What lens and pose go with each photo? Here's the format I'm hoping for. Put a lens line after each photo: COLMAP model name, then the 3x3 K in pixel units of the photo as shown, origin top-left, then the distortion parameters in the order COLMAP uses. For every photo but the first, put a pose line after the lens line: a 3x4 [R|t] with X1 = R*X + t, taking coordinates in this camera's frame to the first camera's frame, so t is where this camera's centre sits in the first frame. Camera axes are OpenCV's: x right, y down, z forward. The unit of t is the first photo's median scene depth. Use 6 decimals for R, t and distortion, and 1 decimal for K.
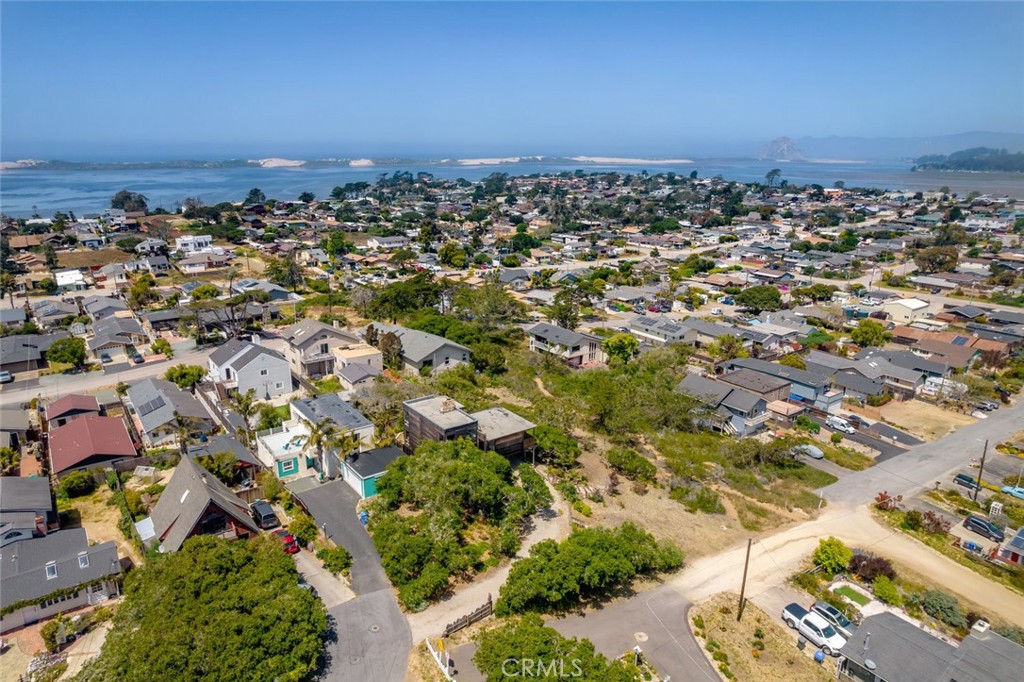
lens RADIAL K [[646.3, 0, 512.0], [0, 646.3, 341.0], [0, 0, 1]] dist [-0.057165, 0.041830]
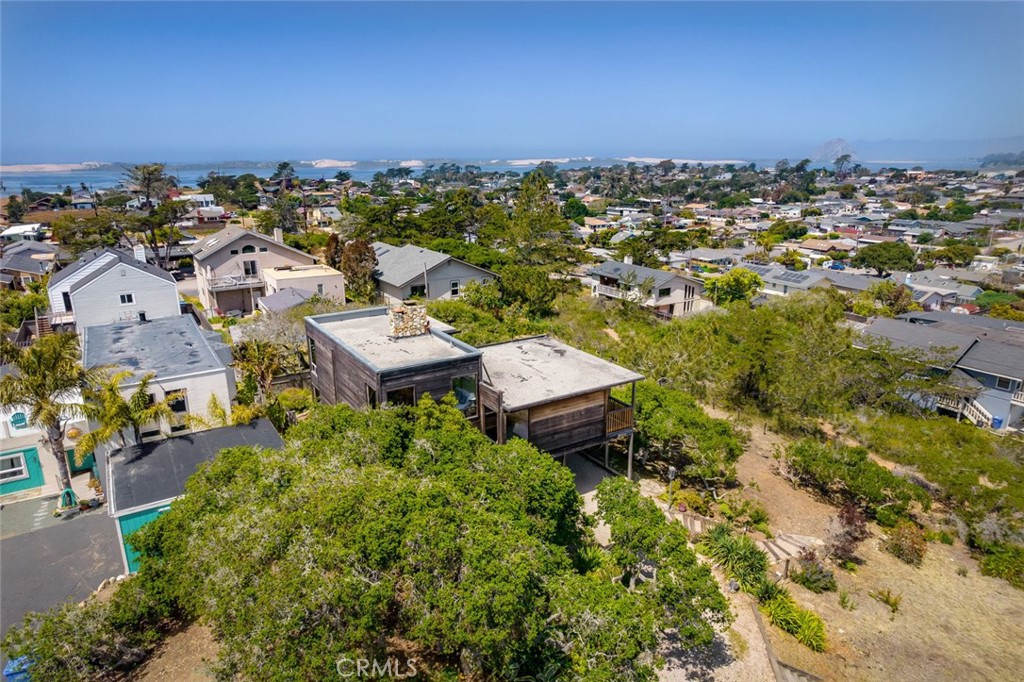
lens RADIAL K [[646.3, 0, 512.0], [0, 646.3, 341.0], [0, 0, 1]] dist [-0.057165, 0.041830]
pose [[0.997182, 0.007384, -0.074656, -0.003191], [-0.007472, 0.999972, -0.000895, 0.038519], [0.074648, 0.001450, 0.997209, 0.213847]]
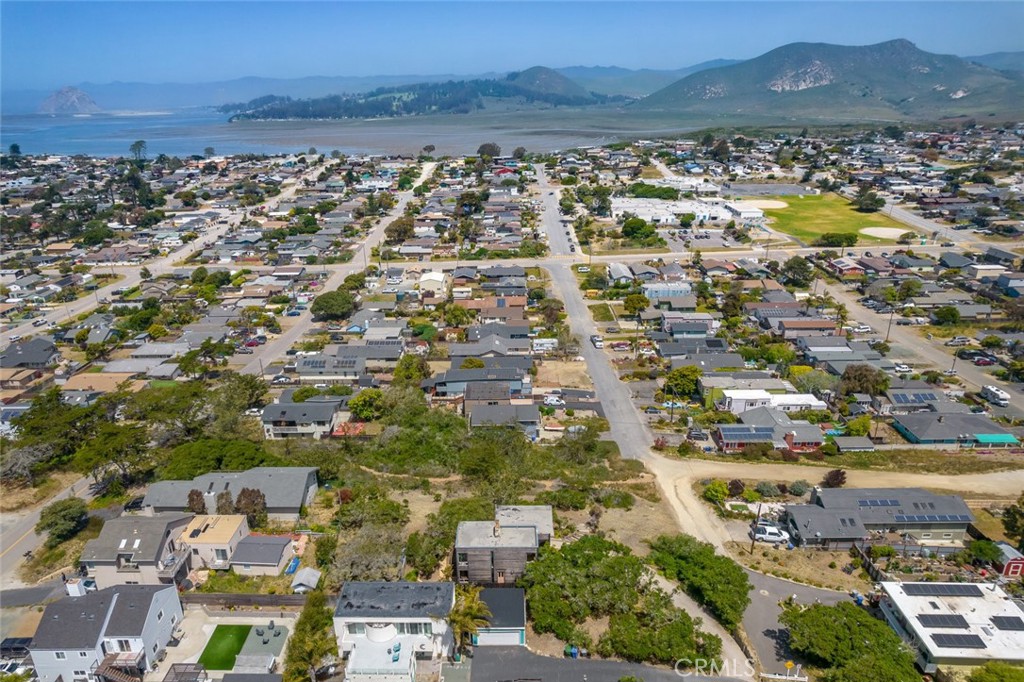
lens RADIAL K [[666.5, 0, 491.2], [0, 666.5, 340.8], [0, 0, 1]] dist [-0.056325, 0.041303]
pose [[0.617536, -0.287100, 0.732272, -0.281431], [0.248394, 0.954542, 0.164771, -0.129130], [-0.746291, 0.080140, 0.660778, 0.090997]]
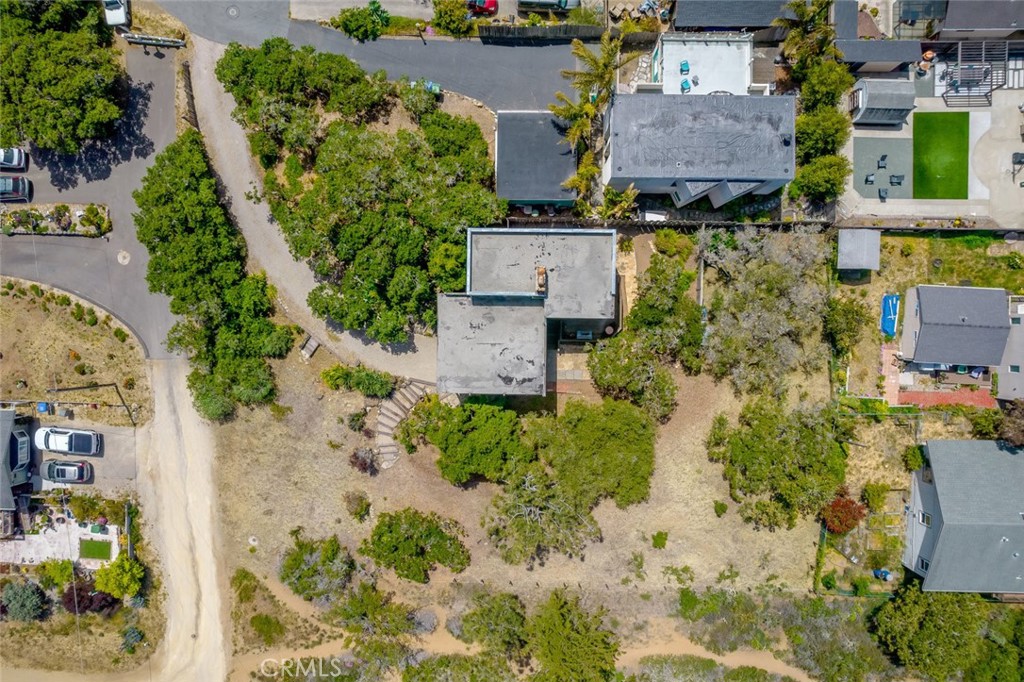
lens RADIAL K [[708.3, 0, 512.0], [0, 708.3, 341.0], [0, 0, 1]] dist [-0.036811, -0.000666]
pose [[-0.601282, 0.798873, 0.016196, -0.017692], [-0.210033, -0.177576, 0.961433, -0.173210], [0.770938, 0.574691, 0.274563, 0.290615]]
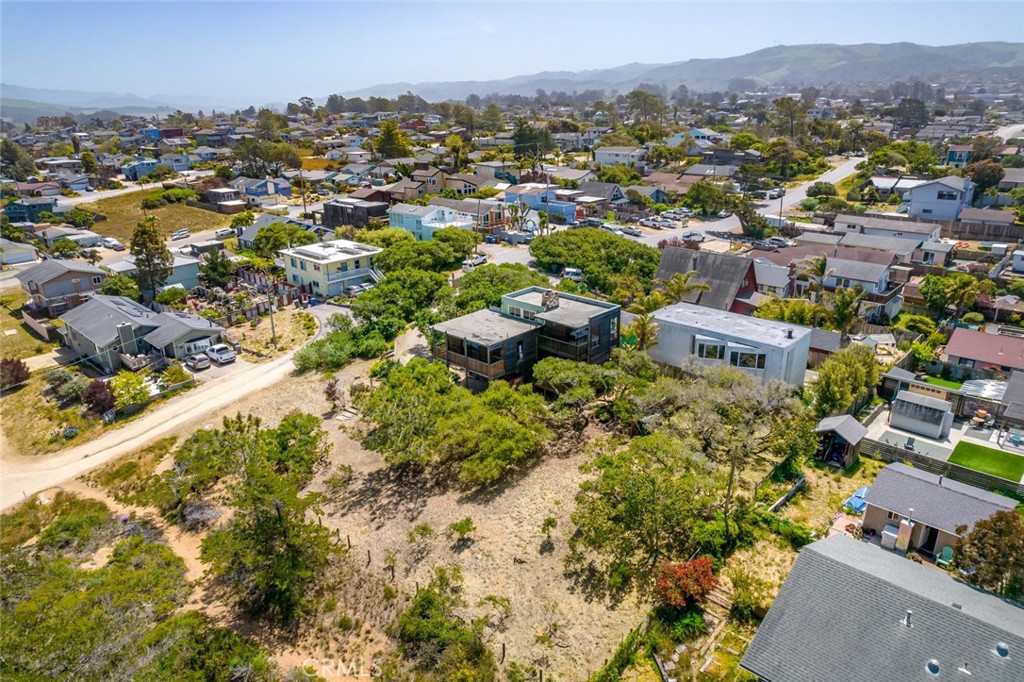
lens RADIAL K [[672.7, 0, 504.4], [0, 672.7, 341.9], [0, 0, 1]] dist [-0.033248, 0.001808]
pose [[-0.985164, 0.068005, -0.157566, 0.026155], [-0.037123, 0.811955, 0.582538, -0.105419], [0.167552, 0.579745, -0.797385, 0.563004]]
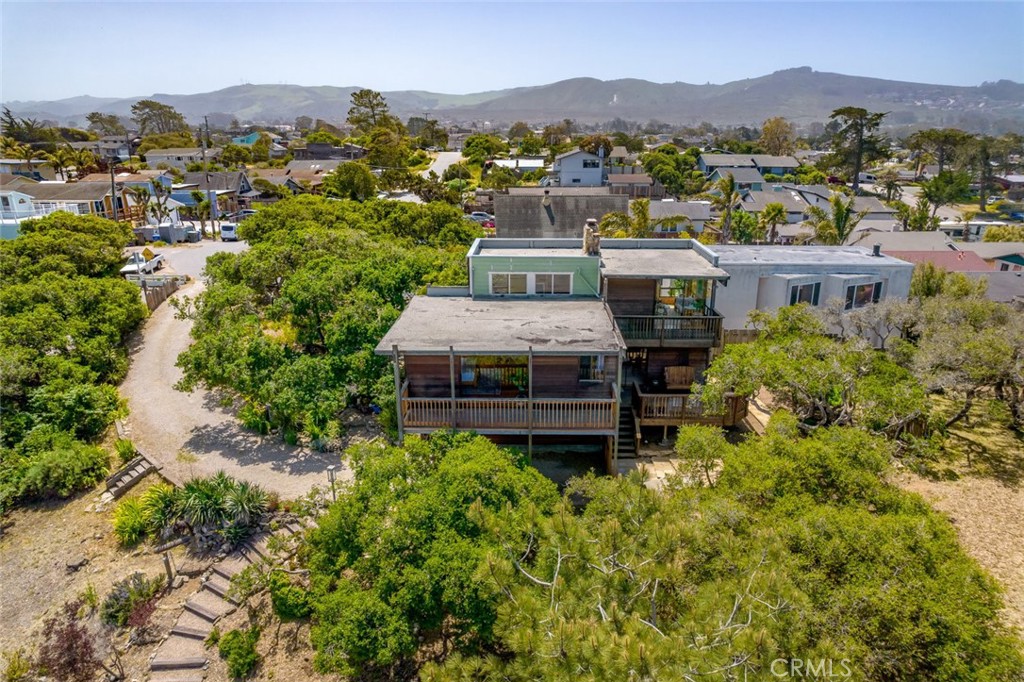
lens RADIAL K [[668.2, 0, 514.2], [0, 668.2, 343.6], [0, 0, 1]] dist [-0.093951, 0.087065]
pose [[-0.614542, 0.232678, -0.753790, 0.070938], [-0.221439, 0.866220, 0.447915, -0.001103], [0.757168, 0.442181, -0.480804, 0.401928]]
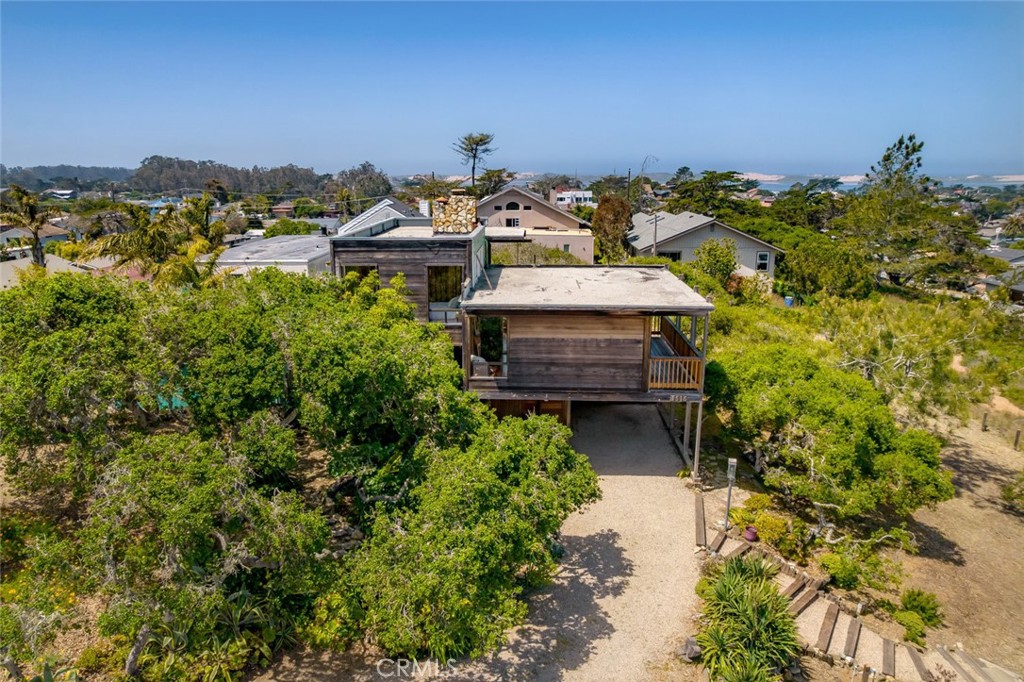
lens RADIAL K [[700.7, 0, 479.2], [0, 700.7, 341.9], [0, 0, 1]] dist [-0.074042, 0.049930]
pose [[0.756884, 0.138544, -0.638695, 0.047364], [-0.165486, 0.986052, 0.017783, 0.052857], [0.632250, 0.092235, 0.769254, 0.258649]]
